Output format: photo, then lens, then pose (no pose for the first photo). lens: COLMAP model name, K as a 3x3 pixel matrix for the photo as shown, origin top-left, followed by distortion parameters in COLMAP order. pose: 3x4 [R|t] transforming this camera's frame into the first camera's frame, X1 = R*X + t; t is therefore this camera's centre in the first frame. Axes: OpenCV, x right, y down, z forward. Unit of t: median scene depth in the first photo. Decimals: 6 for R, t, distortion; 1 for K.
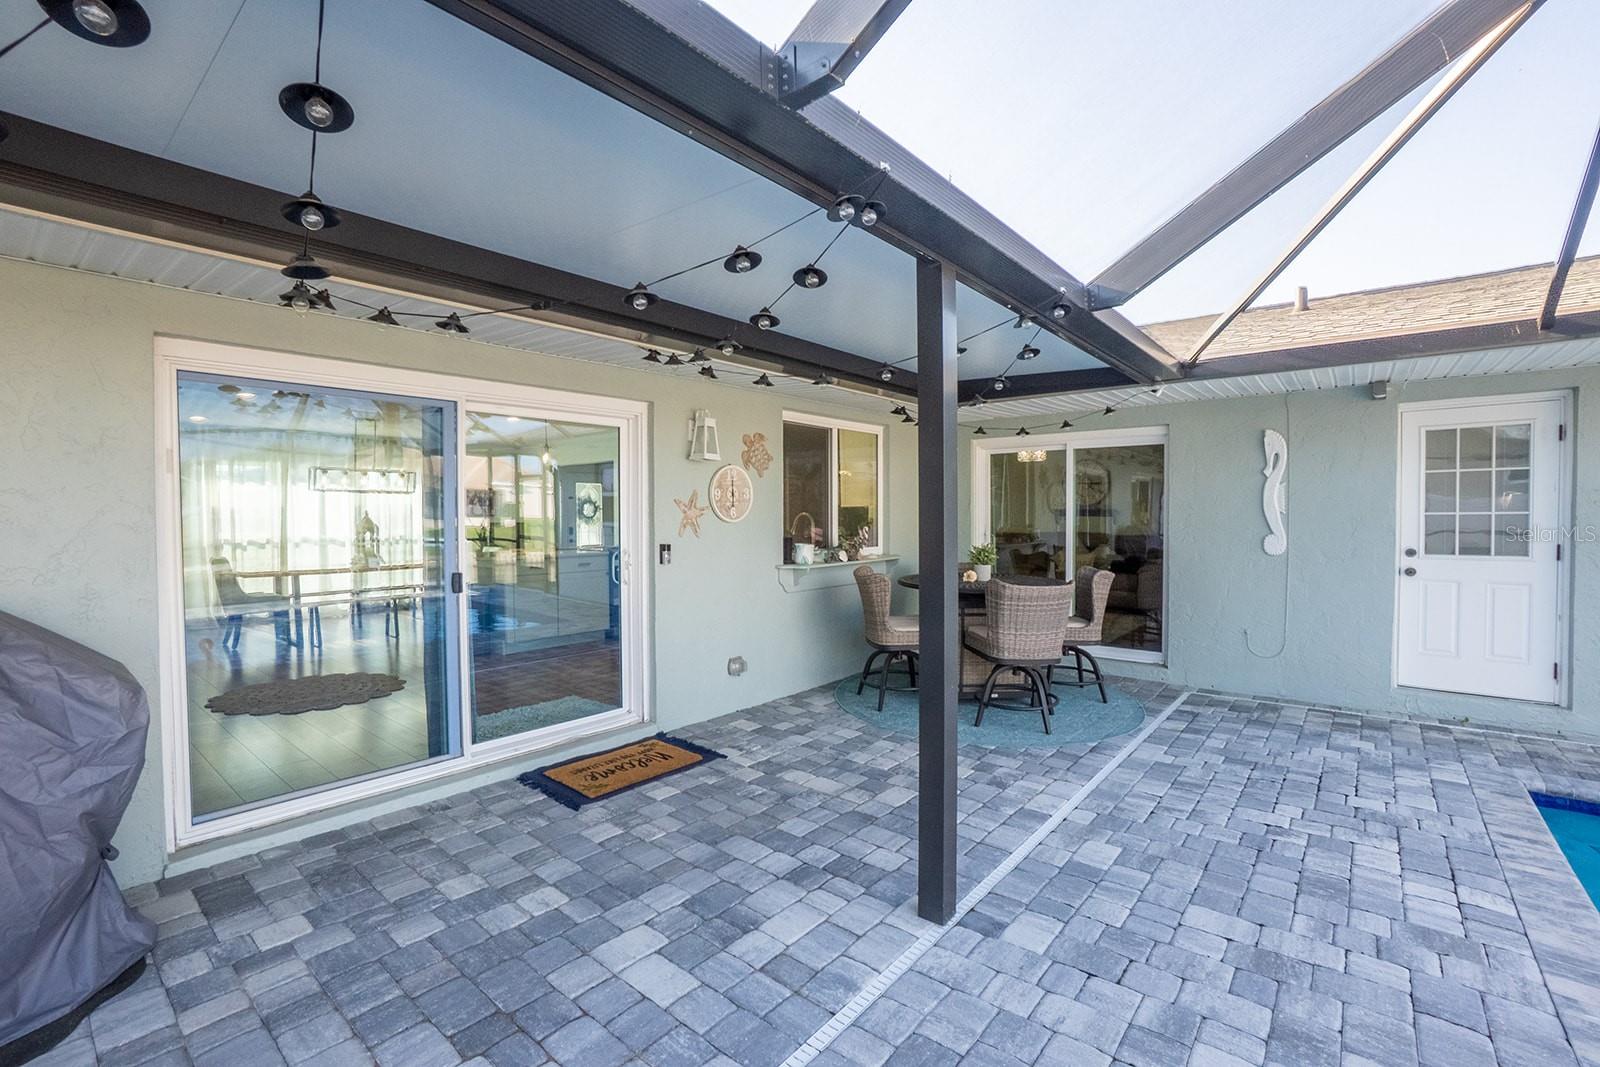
lens RADIAL K [[701.6, 0, 800.0], [0, 701.6, 533.5], [0, 0, 1]] dist [-0.063718, 0.022980]
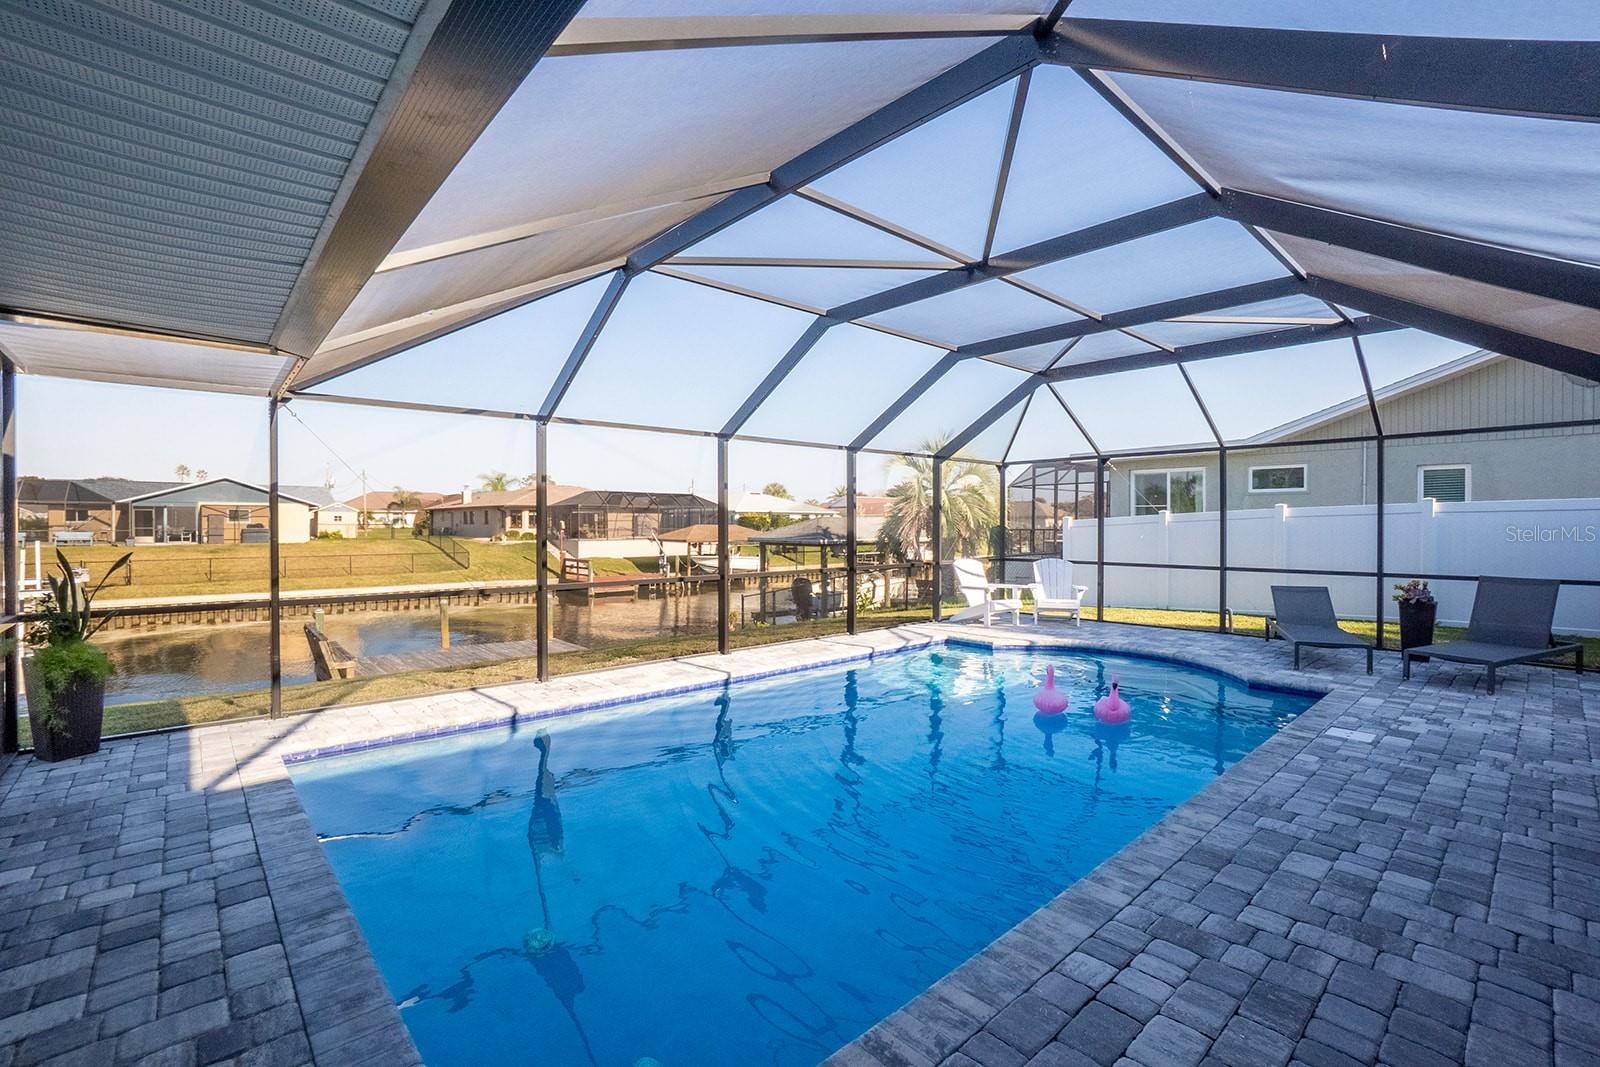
lens RADIAL K [[701.6, 0, 800.0], [0, 701.6, 533.5], [0, 0, 1]] dist [-0.063718, 0.022980]
pose [[-0.989165, 0.008552, 0.146560, 0.619442], [0.013106, 0.999460, 0.030138, -0.025862], [-0.146224, 0.031732, -0.988743, 0.942564]]
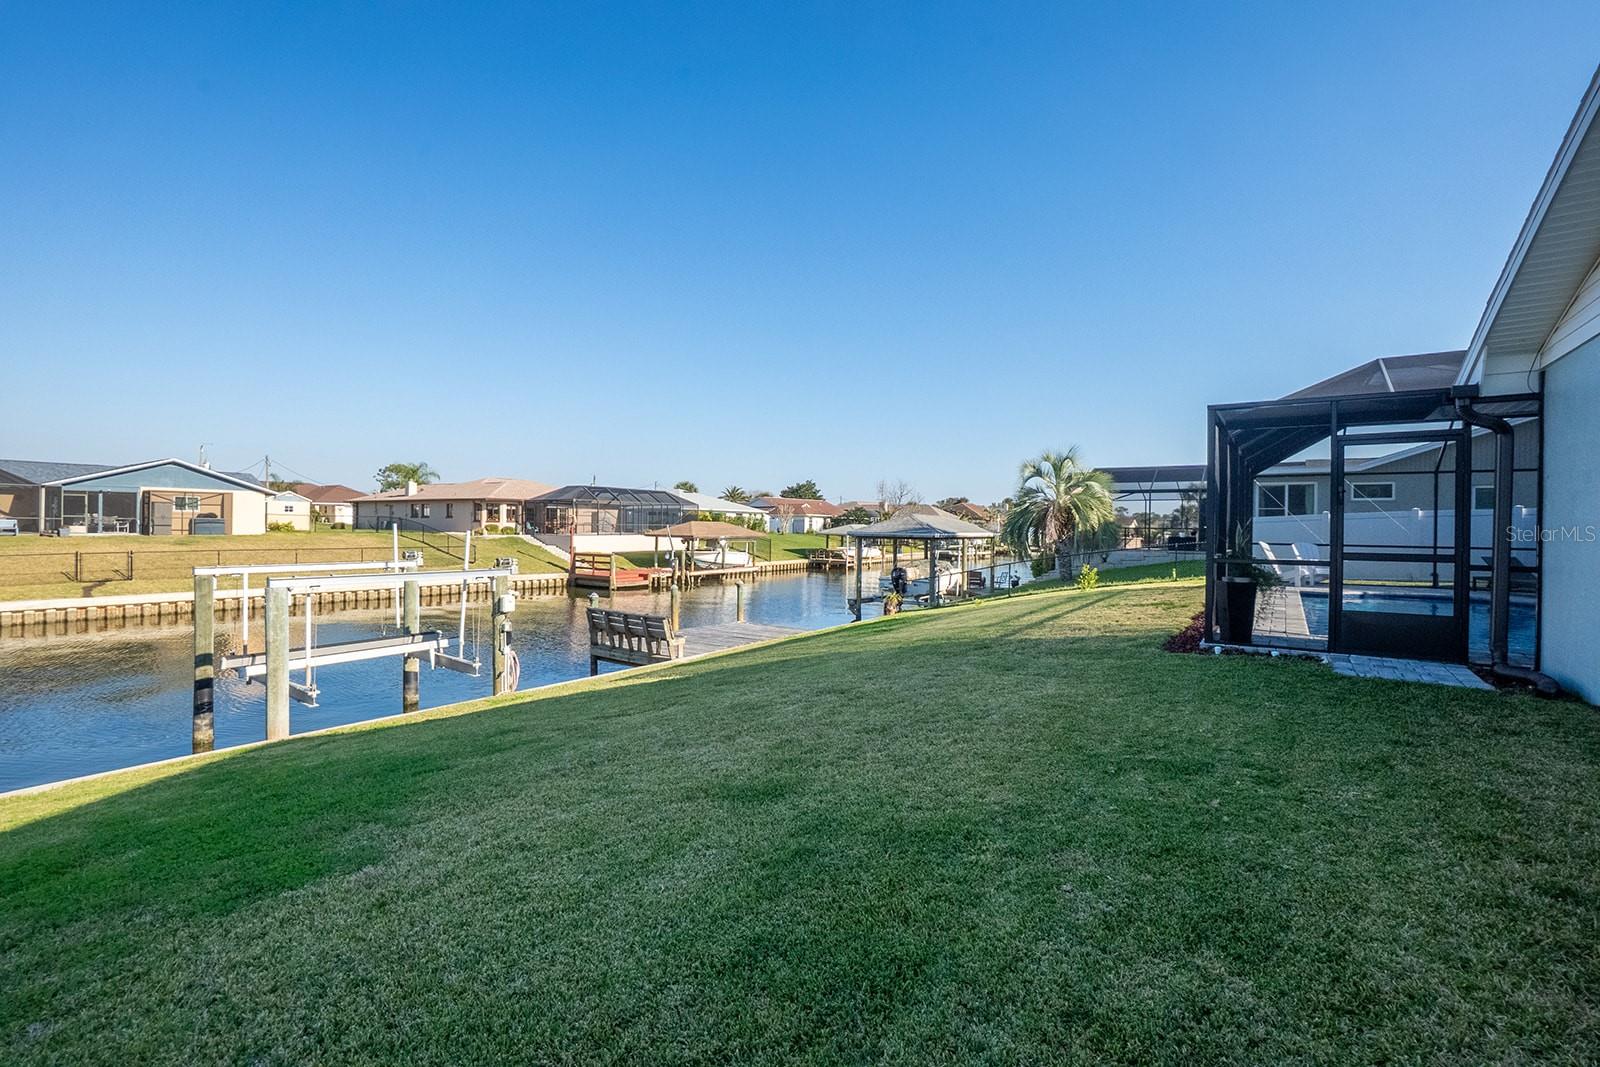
lens RADIAL K [[701.6, 0, 800.0], [0, 701.6, 533.5], [0, 0, 1]] dist [-0.063718, 0.022980]
pose [[-0.996617, -0.000668, -0.082178, 2.711423], [-0.003148, 0.999543, 0.030051, 0.000223], [0.082121, 0.030208, -0.996164, 1.599593]]
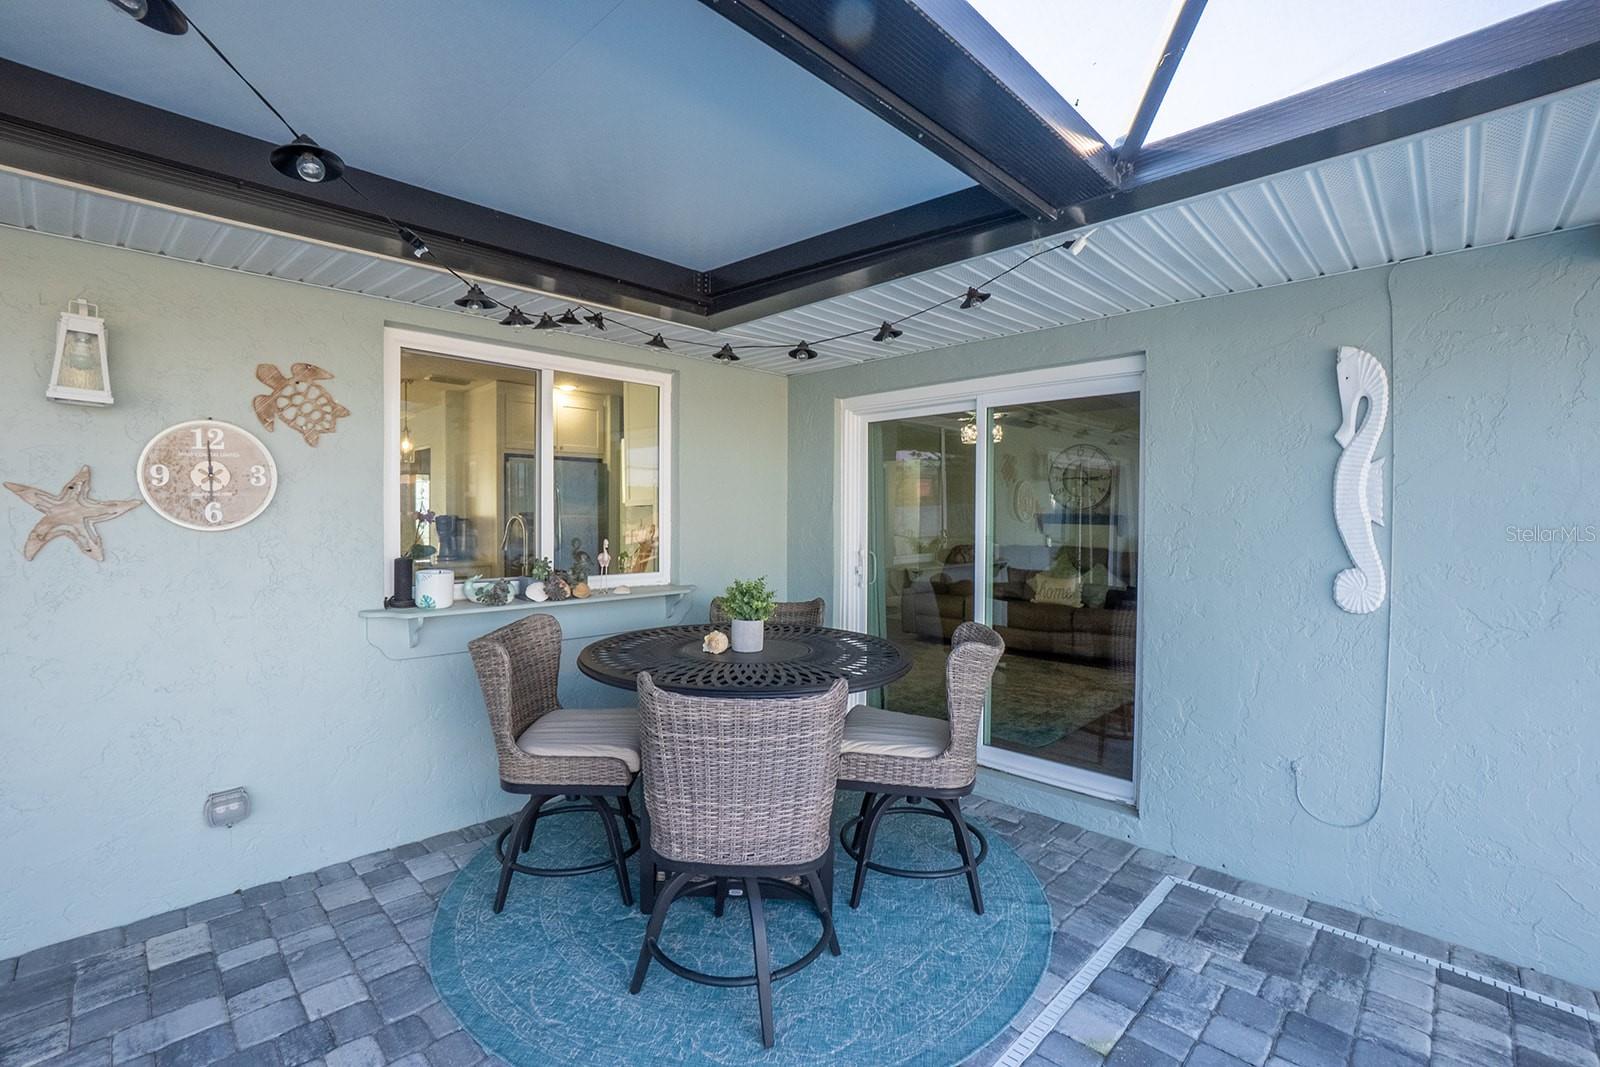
lens RADIAL K [[701.6, 0, 800.0], [0, 701.6, 533.5], [0, 0, 1]] dist [-0.063718, 0.022980]
pose [[0.996650, 0.011701, -0.080940, 0.367236], [-0.012219, 0.999908, -0.005902, -0.016095], [0.080864, 0.006871, 0.996701, 0.530807]]
